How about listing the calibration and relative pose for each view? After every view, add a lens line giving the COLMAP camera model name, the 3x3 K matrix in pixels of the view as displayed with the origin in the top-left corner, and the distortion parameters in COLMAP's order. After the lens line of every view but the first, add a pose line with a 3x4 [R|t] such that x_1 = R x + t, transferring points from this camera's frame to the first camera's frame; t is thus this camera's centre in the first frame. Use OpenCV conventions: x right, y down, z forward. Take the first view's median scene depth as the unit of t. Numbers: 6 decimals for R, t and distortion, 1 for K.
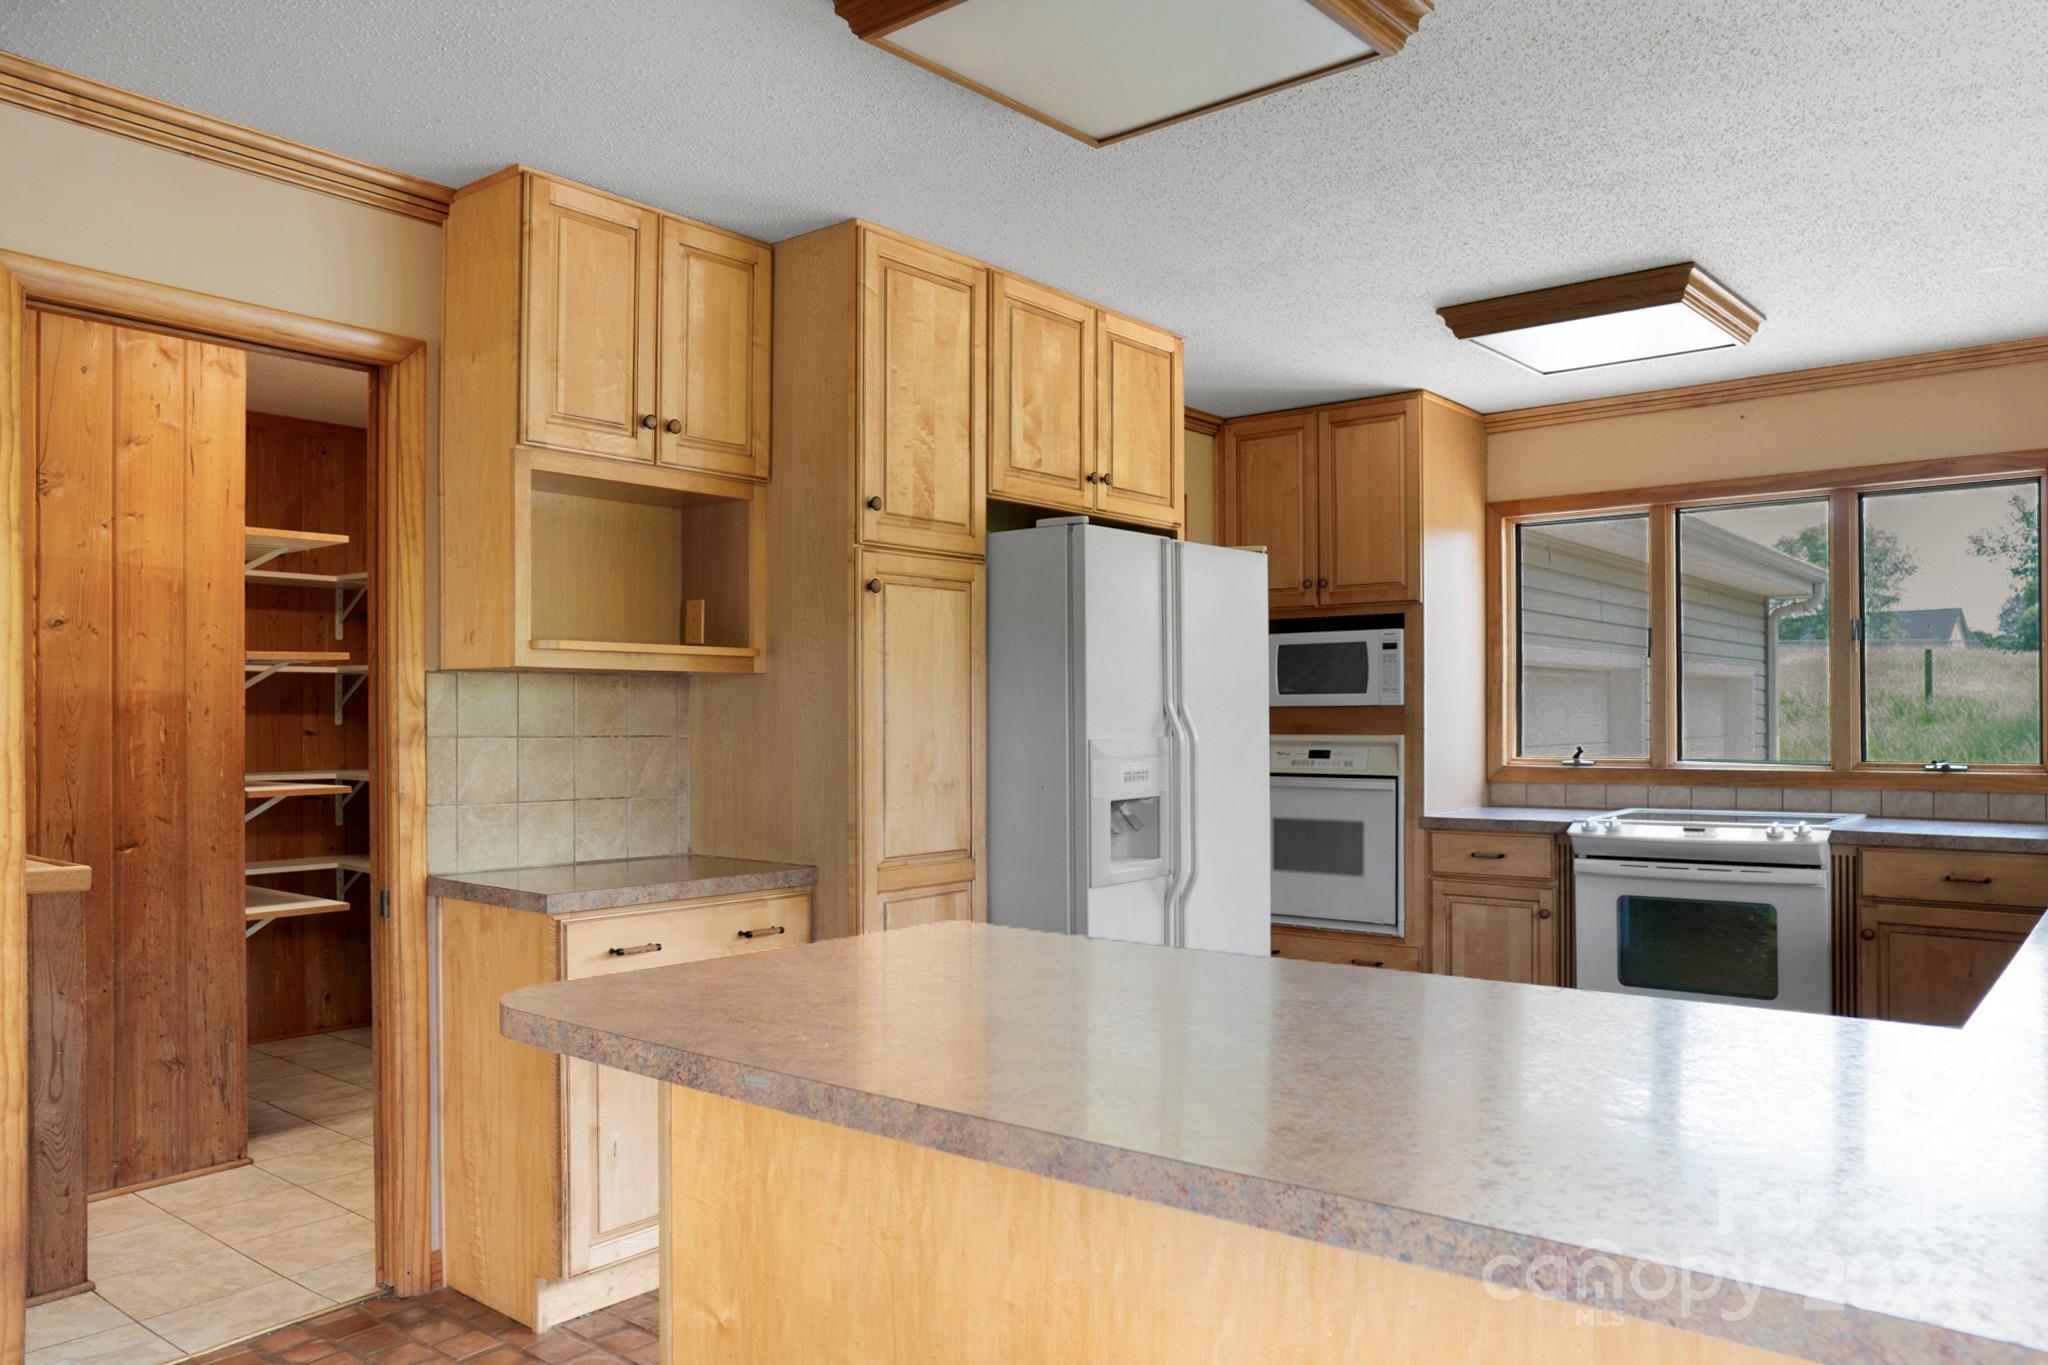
lens RADIAL K [[1472.6, 0, 1029.0], [0, 1472.6, 706.6], [0, 0, 1]] dist [-0.045691, 0.000422]
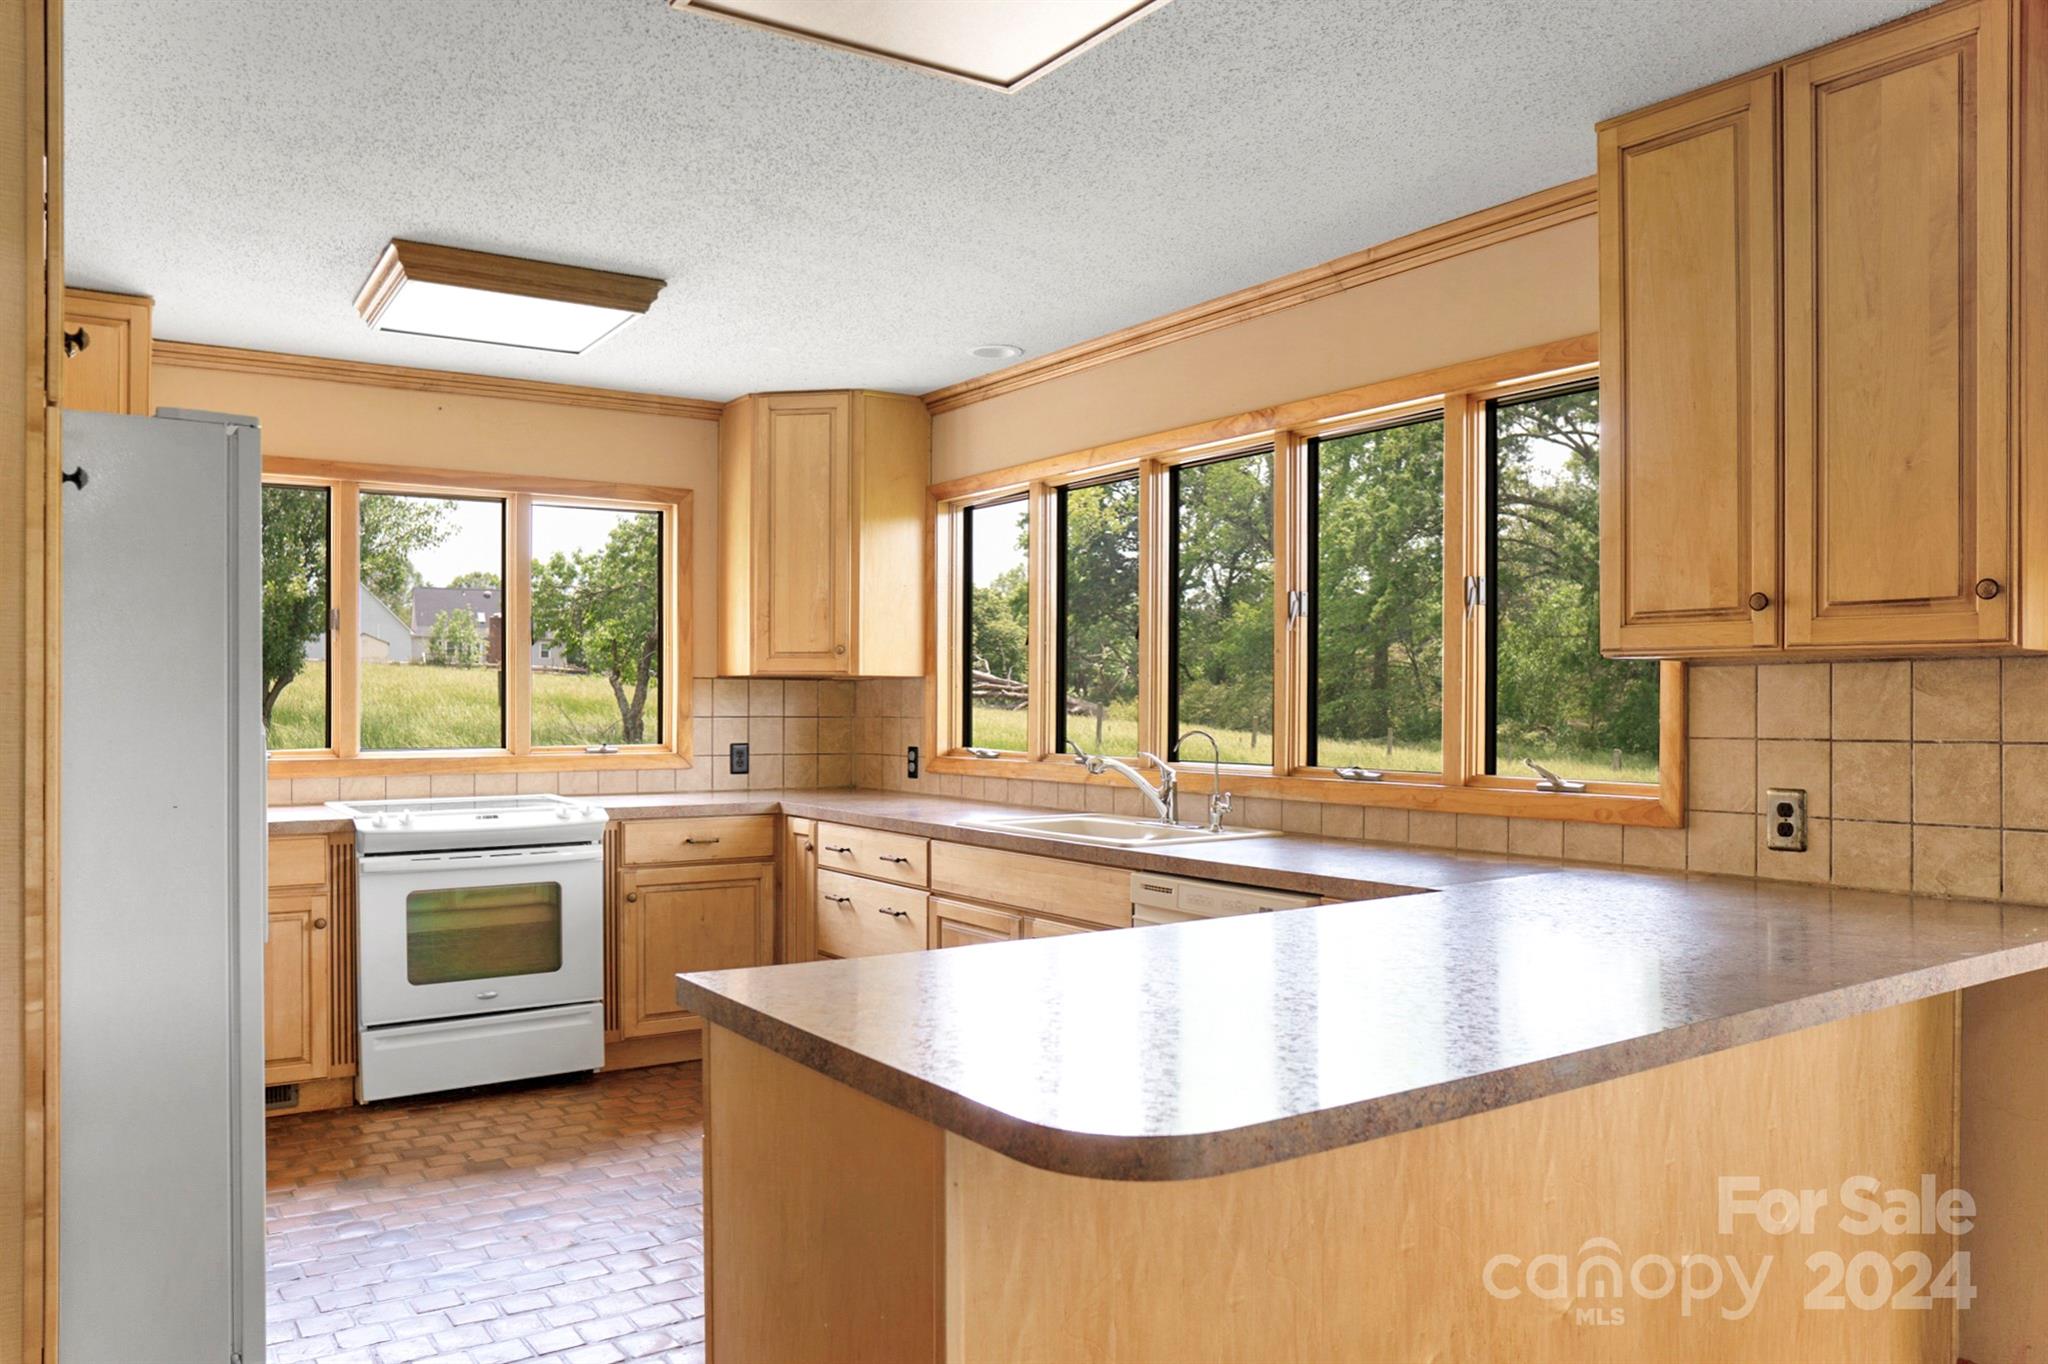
lens RADIAL K [[1472.6, 0, 1029.0], [0, 1472.6, 706.1], [0, 0, 1]] dist [-0.045691, 0.000422]
pose [[0.282192, 0.003116, 0.959353, -0.431007], [-0.010471, 0.999945, -0.000168, 0.004173], [-0.959301, -0.009998, 0.282210, 0.372032]]
